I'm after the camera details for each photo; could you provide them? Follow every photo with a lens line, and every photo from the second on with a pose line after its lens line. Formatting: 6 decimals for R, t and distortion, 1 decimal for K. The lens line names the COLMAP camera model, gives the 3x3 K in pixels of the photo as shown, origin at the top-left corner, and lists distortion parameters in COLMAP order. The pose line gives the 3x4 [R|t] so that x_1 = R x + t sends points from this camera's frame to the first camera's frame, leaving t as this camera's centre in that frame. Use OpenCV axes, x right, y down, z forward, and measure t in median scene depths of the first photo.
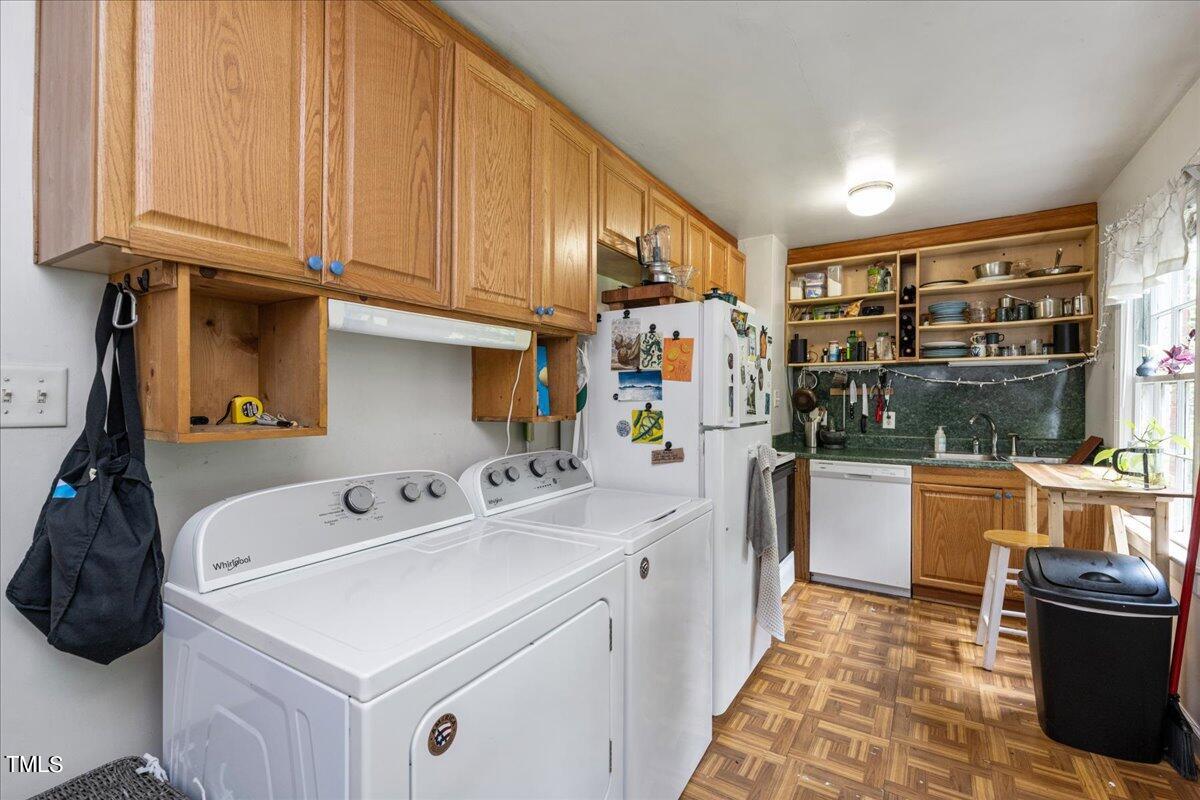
lens RADIAL K [[530.7, 0, 600.0], [0, 530.7, 400.0], [0, 0, 1]] dist [0.001273, 0.000142]
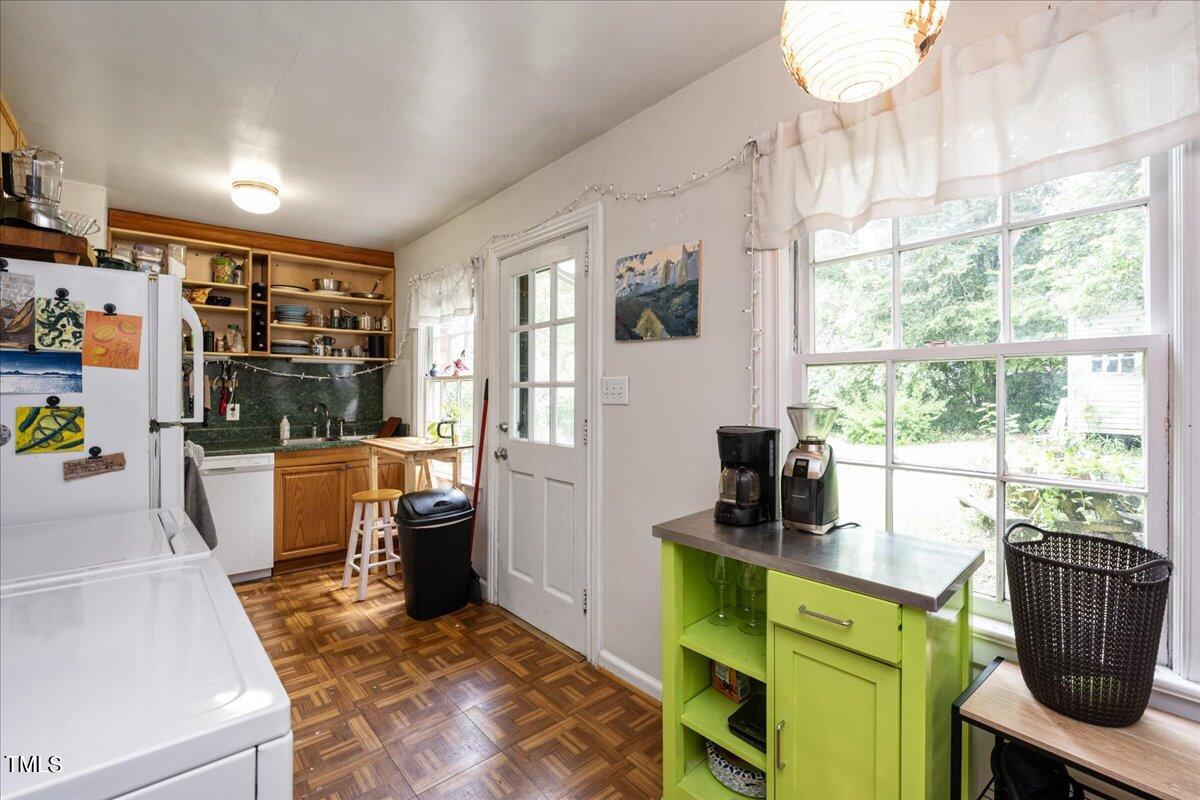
lens RADIAL K [[527.5, 0, 598.2], [0, 527.5, 393.1], [0, 0, 1]] dist [-0.000626, -0.000144]
pose [[0.296595, -0.004120, 0.954995, -0.243921], [0.002531, 0.999991, 0.003528, 0.000261], [-0.955000, 0.001370, 0.296602, 0.053582]]
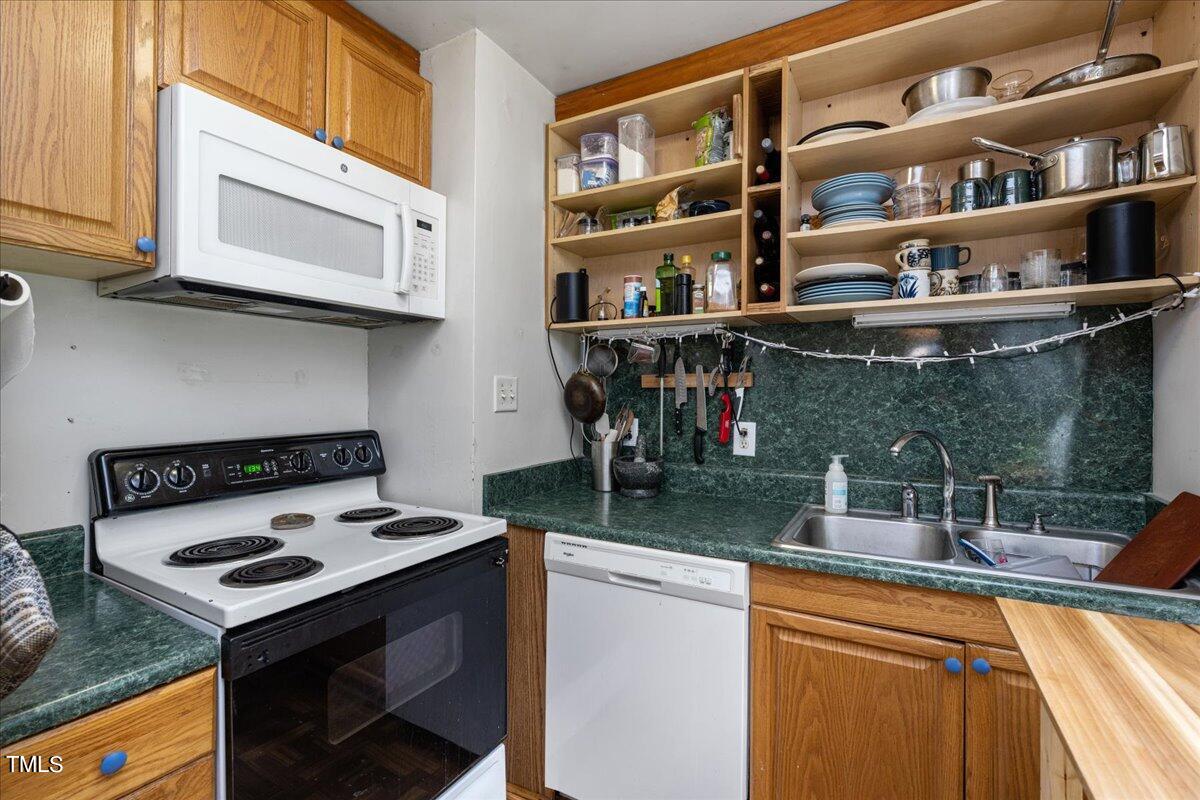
lens RADIAL K [[538.4, 0, 600.0], [0, 538.4, 400.0], [0, 0, 1]] dist [-0.001126, -0.000249]
pose [[0.998413, 0.003881, 0.056176, 0.458699], [-0.004161, 0.999979, 0.004871, -0.000137], [-0.056156, -0.005097, 0.998409, 0.610342]]
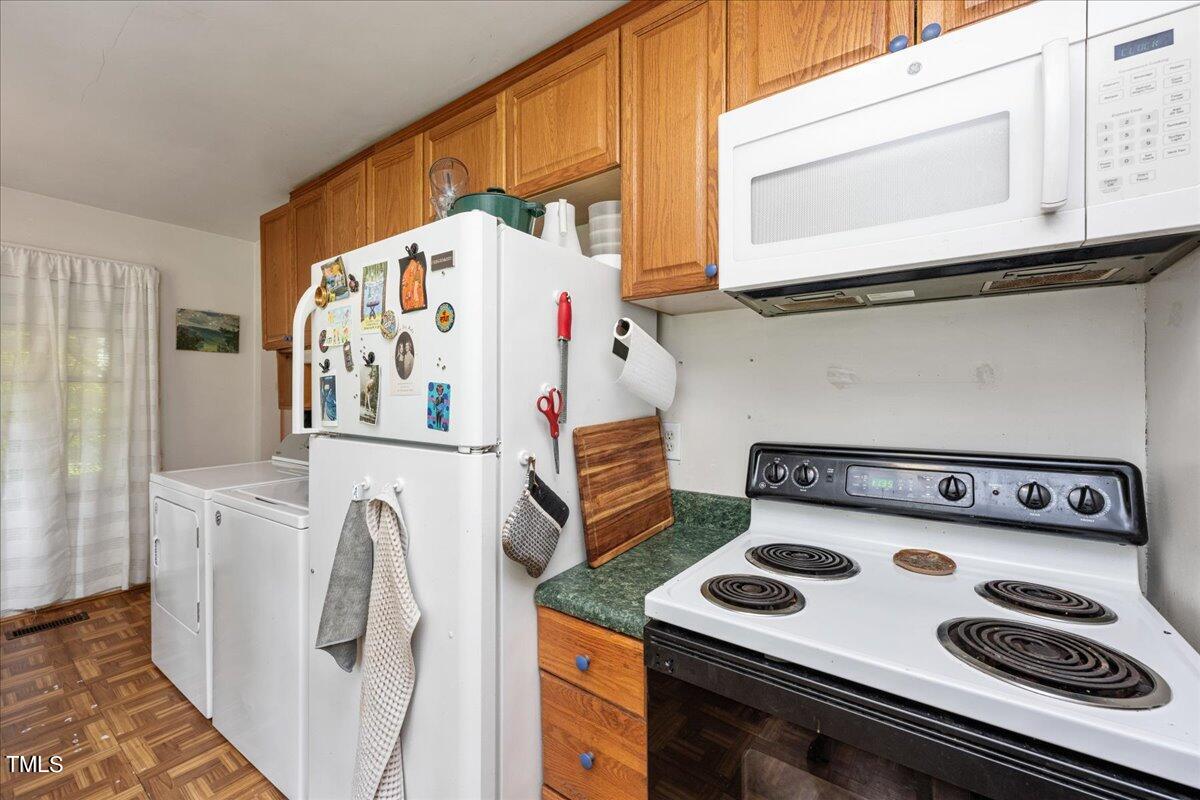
lens RADIAL K [[527.5, 0, 598.2], [0, 527.5, 393.1], [0, 0, 1]] dist [-0.000626, -0.000144]
pose [[-0.108896, -0.006883, -0.994029, 0.580321], [-0.009862, 0.999934, -0.005844, -0.001157], [0.994004, 0.009167, -0.108957, 0.906360]]
